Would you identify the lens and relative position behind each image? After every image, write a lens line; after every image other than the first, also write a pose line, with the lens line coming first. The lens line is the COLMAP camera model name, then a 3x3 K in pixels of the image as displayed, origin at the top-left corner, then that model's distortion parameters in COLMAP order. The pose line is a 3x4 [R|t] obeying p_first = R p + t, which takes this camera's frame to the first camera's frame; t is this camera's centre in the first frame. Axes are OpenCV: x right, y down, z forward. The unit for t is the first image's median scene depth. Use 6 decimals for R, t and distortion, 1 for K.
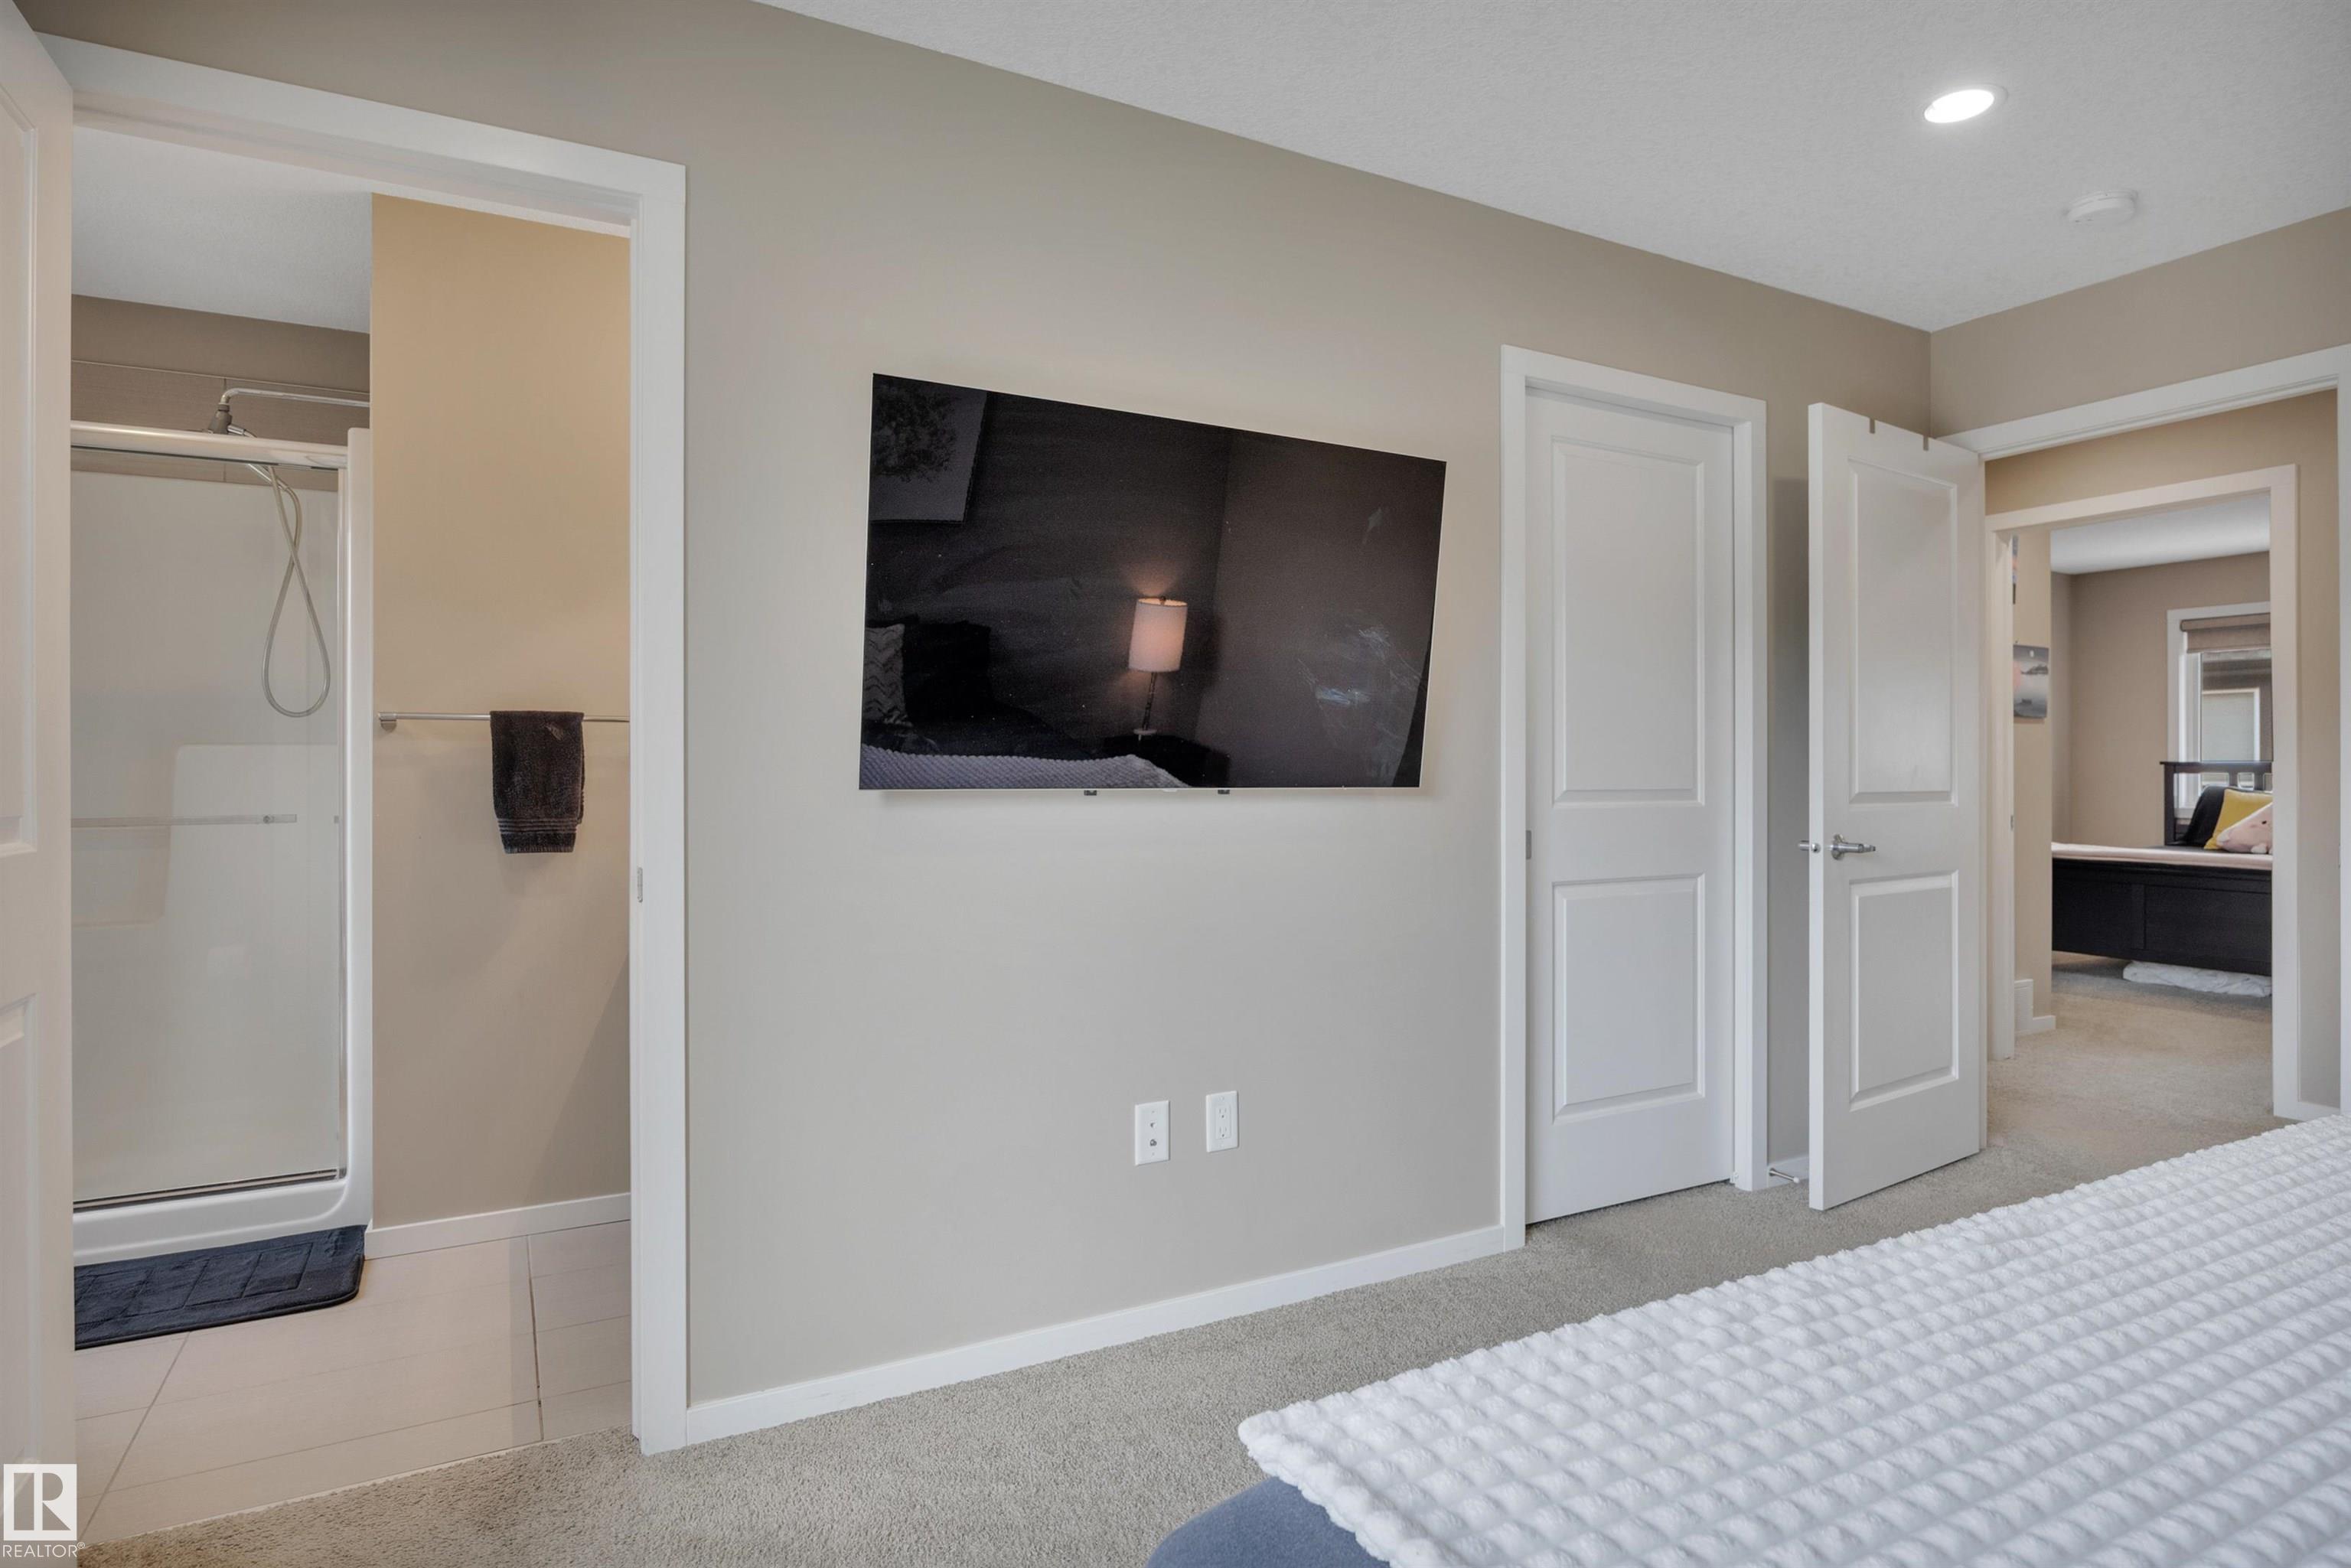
lens RADIAL K [[1263.1, 0, 1172.2], [0, 1263.1, 796.4], [0, 0, 1]] dist [-0.003271, -0.000900]
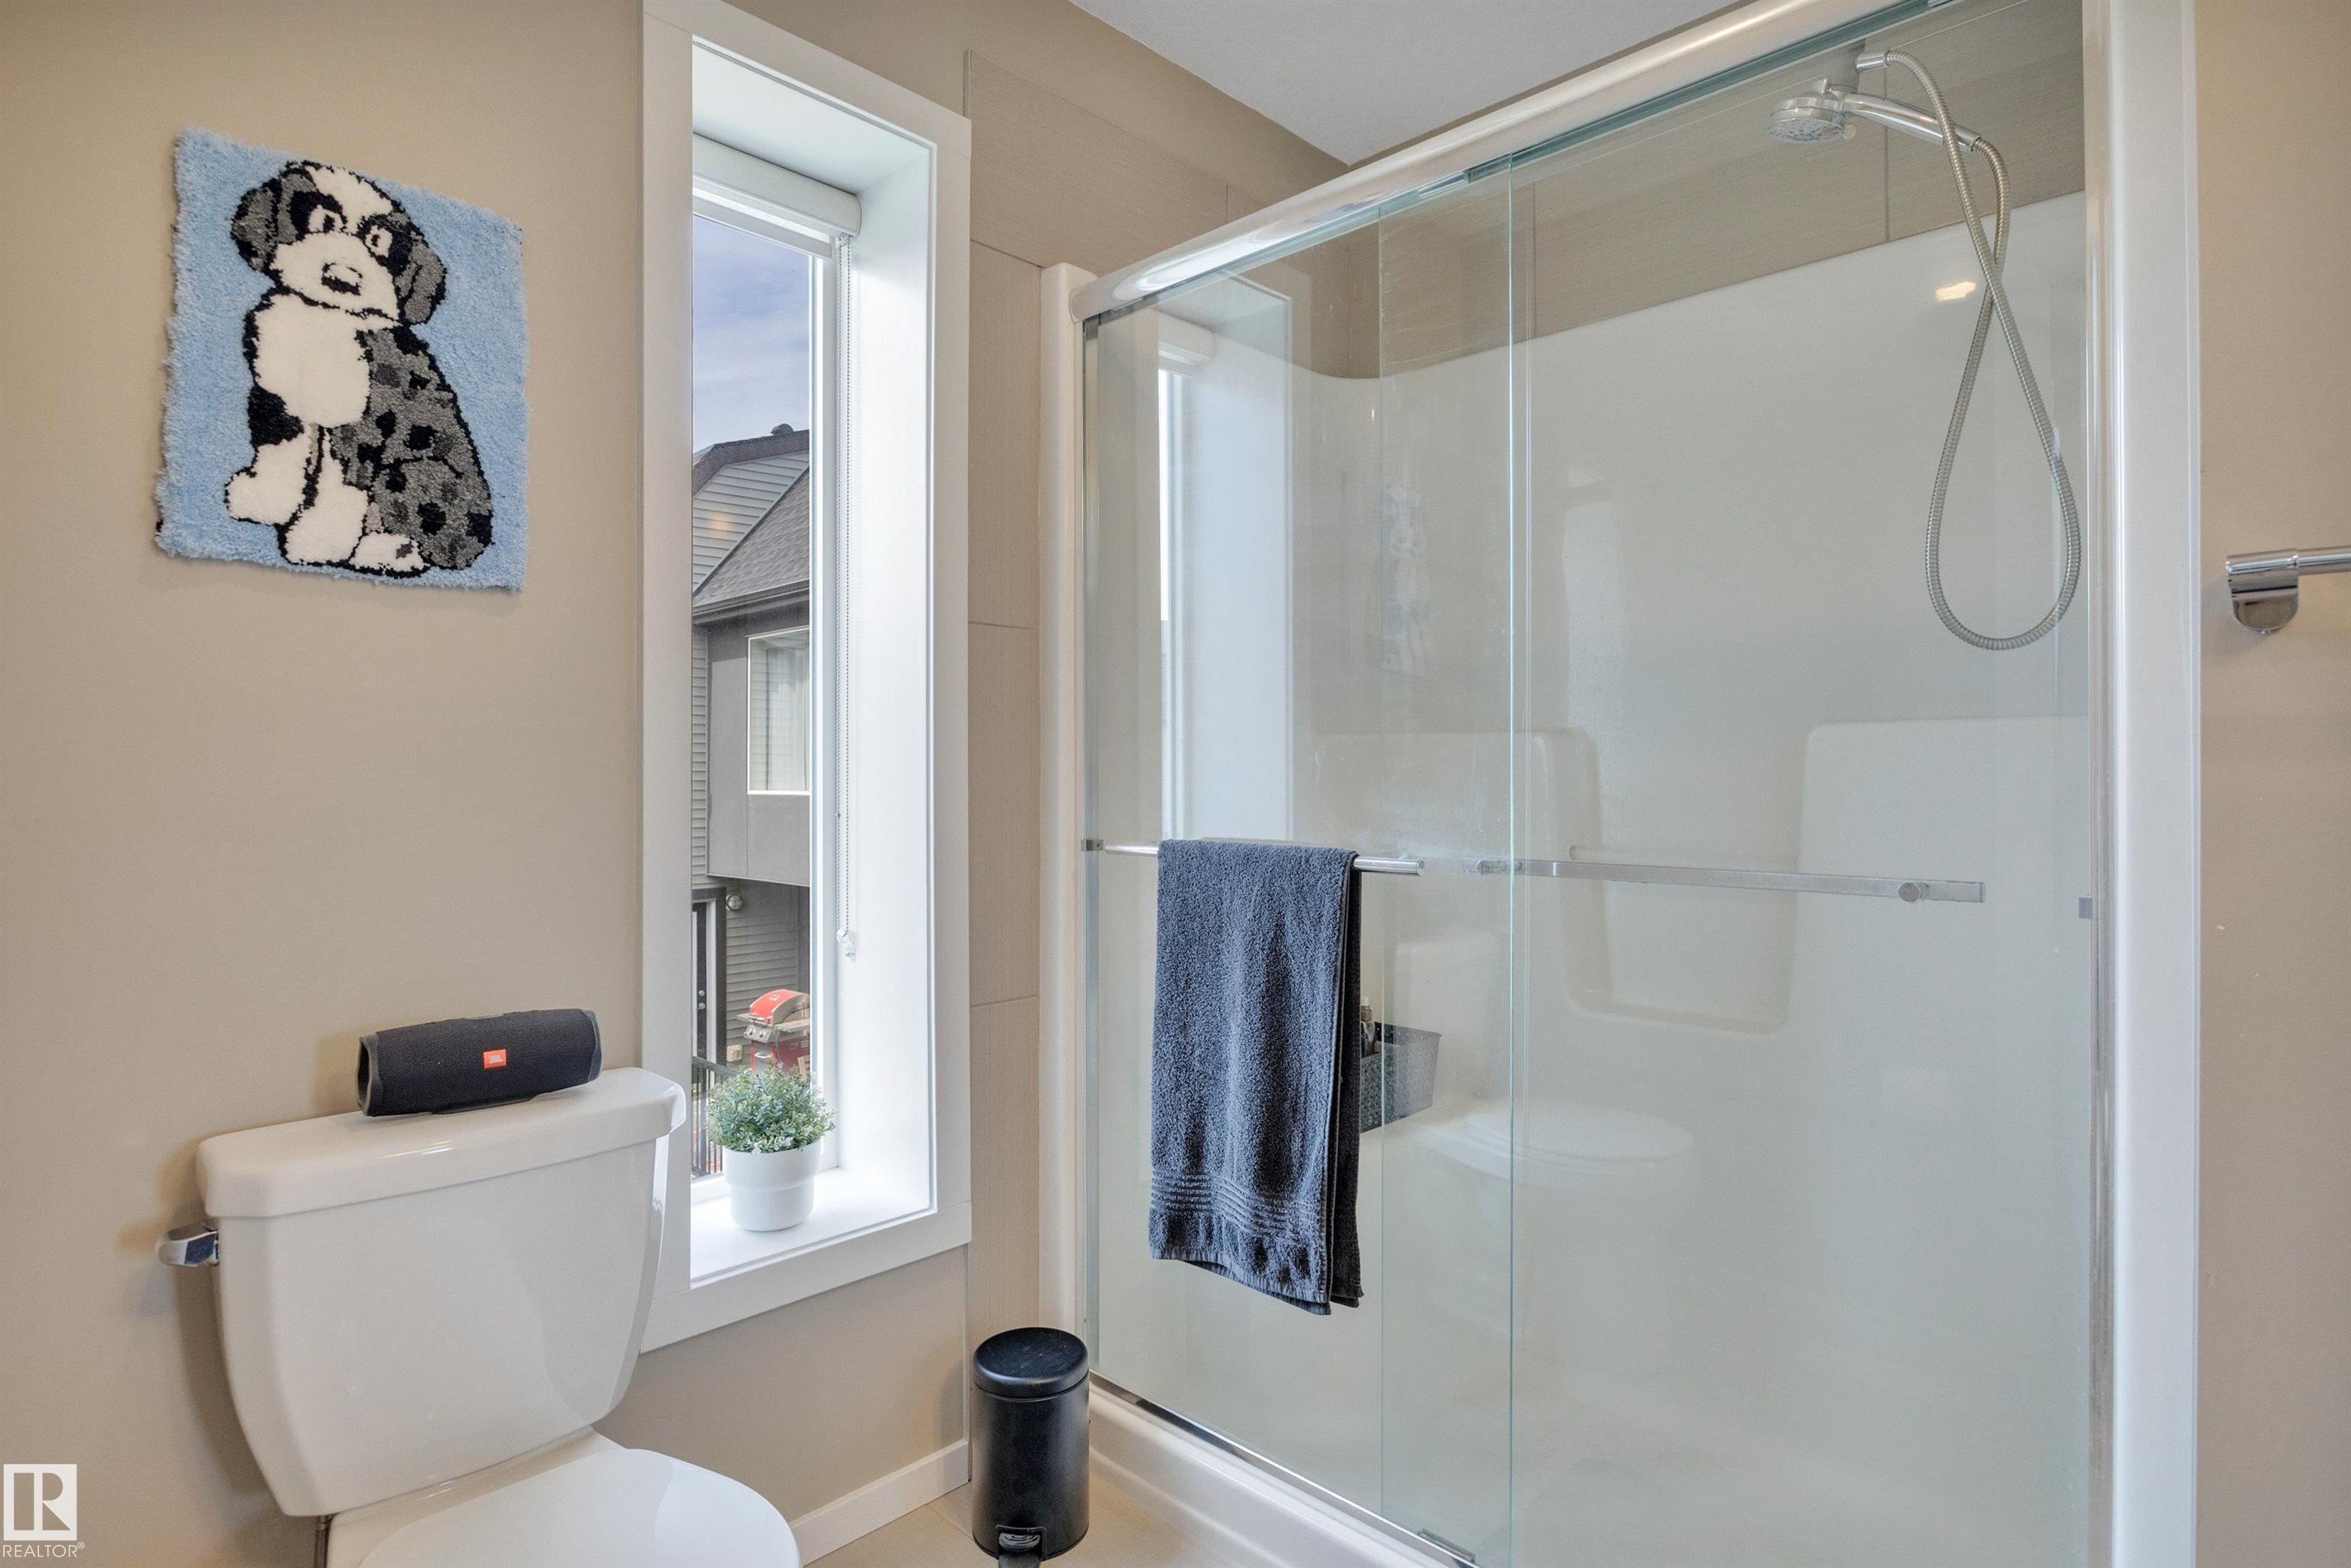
lens RADIAL K [[1263.1, 0, 1172.2], [0, 1263.1, 796.4], [0, 0, 1]] dist [-0.003271, -0.000900]
pose [[0.335019, -0.001083, -0.942211, -0.418471], [-0.003013, 0.999993, -0.002220, -0.010654], [0.942206, 0.003583, 0.335014, 0.644348]]
